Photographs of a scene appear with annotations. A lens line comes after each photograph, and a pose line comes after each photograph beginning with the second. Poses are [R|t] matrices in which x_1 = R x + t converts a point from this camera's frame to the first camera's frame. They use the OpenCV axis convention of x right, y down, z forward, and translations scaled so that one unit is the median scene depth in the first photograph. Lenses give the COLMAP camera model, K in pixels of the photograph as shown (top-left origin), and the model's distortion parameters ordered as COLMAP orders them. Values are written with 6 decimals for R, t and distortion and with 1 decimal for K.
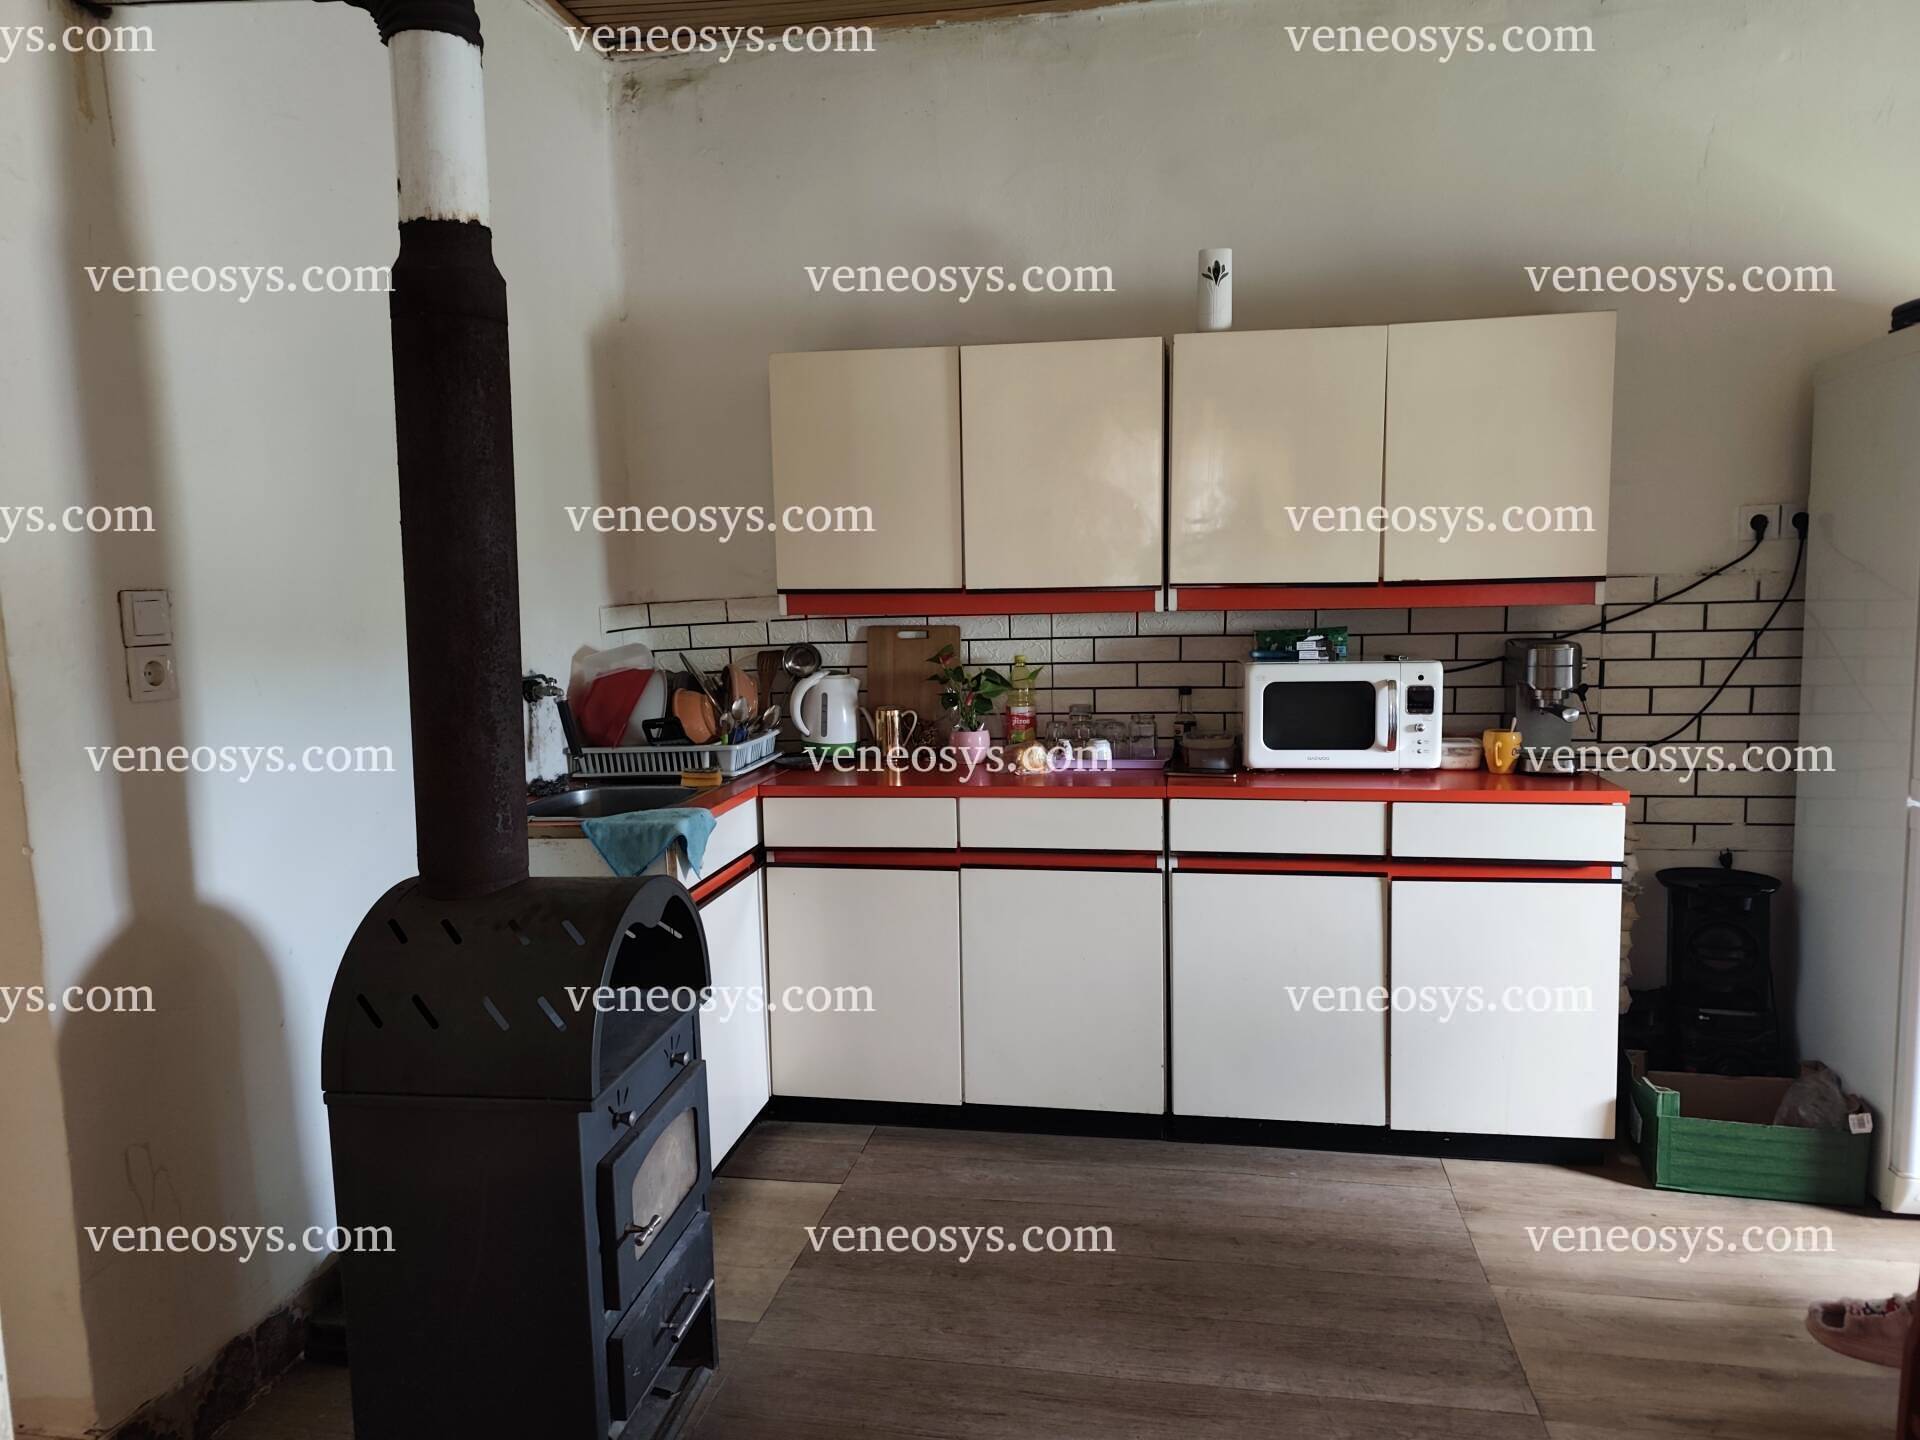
lens RADIAL K [[1228.8, 0, 960.0], [0, 1228.8, 720.0], [0, 0, 1]] dist [0.018427, -0.000203]
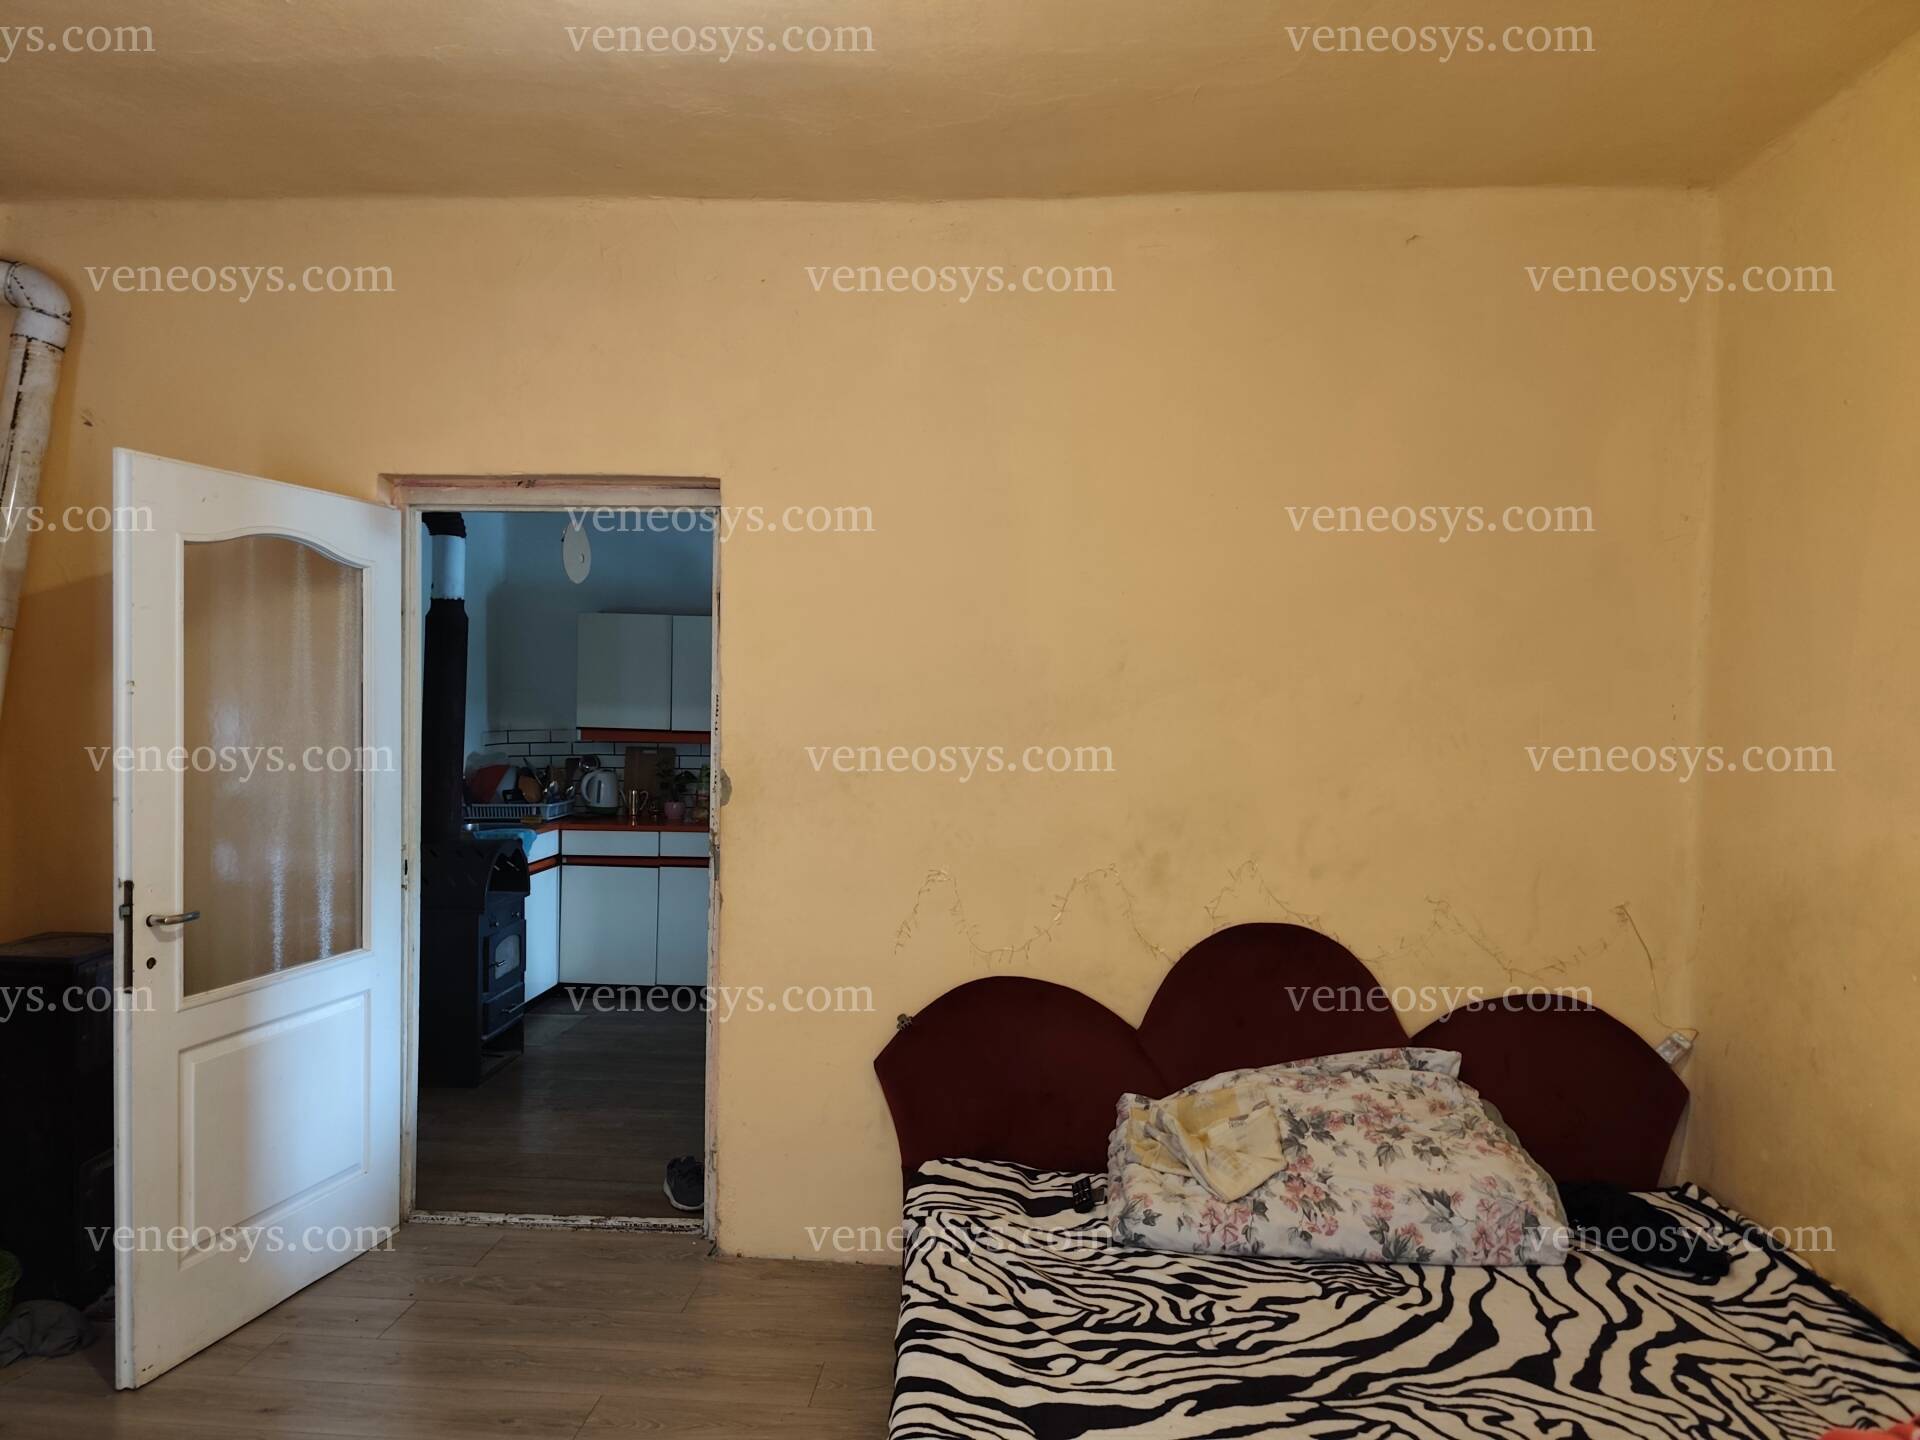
lens RADIAL K [[1228.8, 0, 960.0], [0, 1228.8, 720.0], [0, 0, 1]] dist [0.018427, -0.000203]
pose [[0.992215, 0.036727, 0.119001, 0.244279], [-0.024535, 0.994446, -0.102347, 0.075464], [-0.122099, 0.098631, 0.987605, -1.111073]]
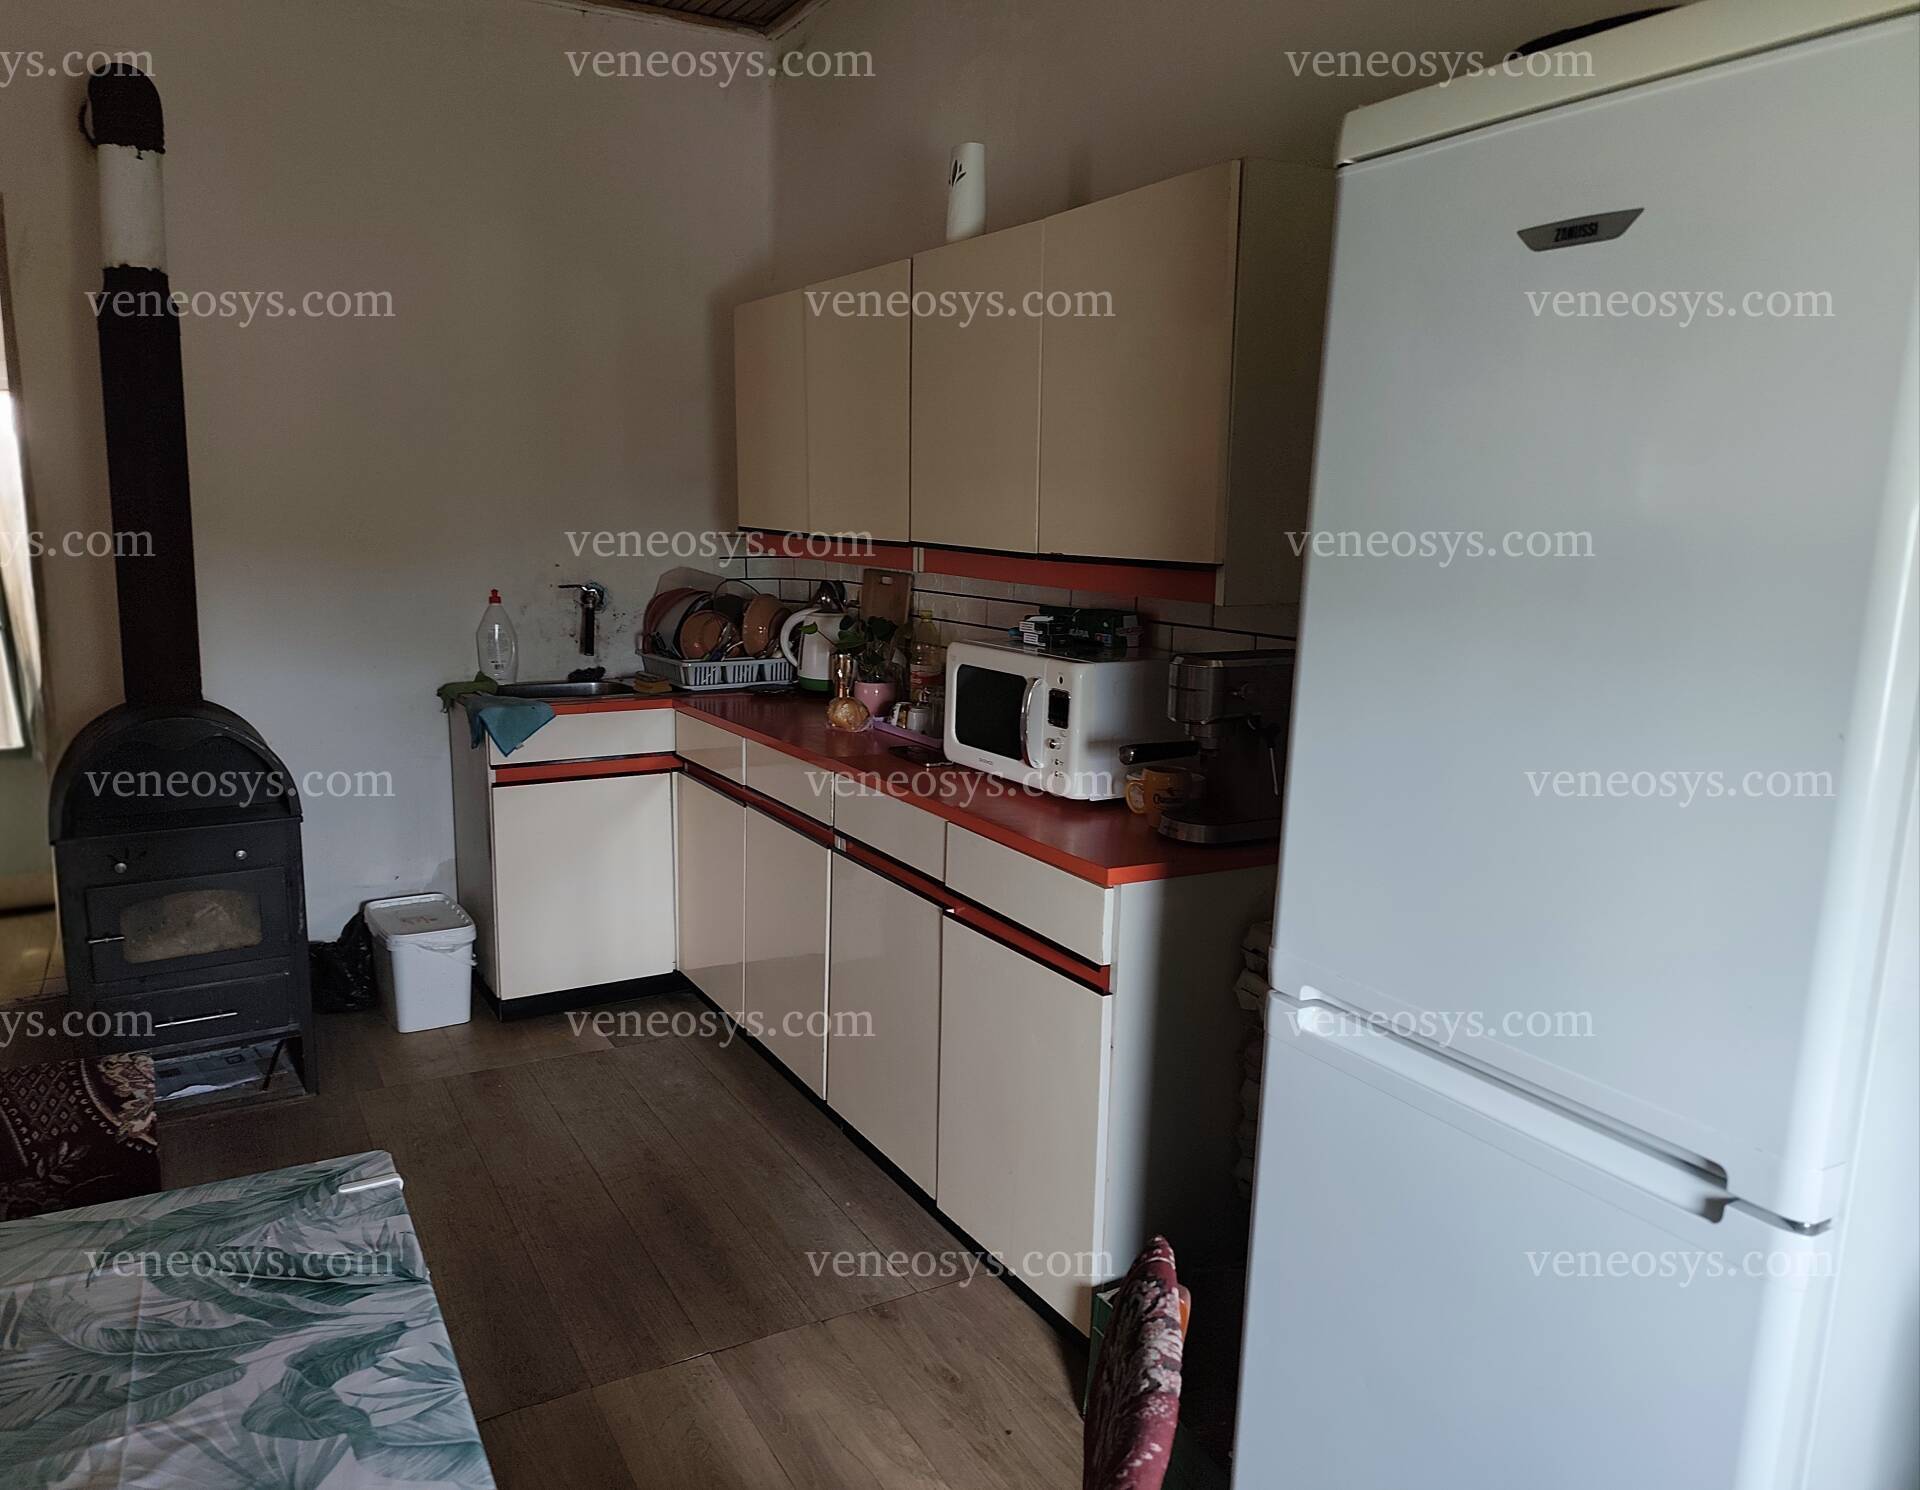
lens RADIAL K [[1295.3, 0, 960.0], [0, 1295.3, 745.0], [0, 0, 1]] dist [0.052873, 0.000041]
pose [[0.653084, 0.170703, -0.737795, 0.913049], [-0.124582, 0.985207, 0.117669, -0.079828], [0.746968, 0.015068, 0.664689, 0.398283]]
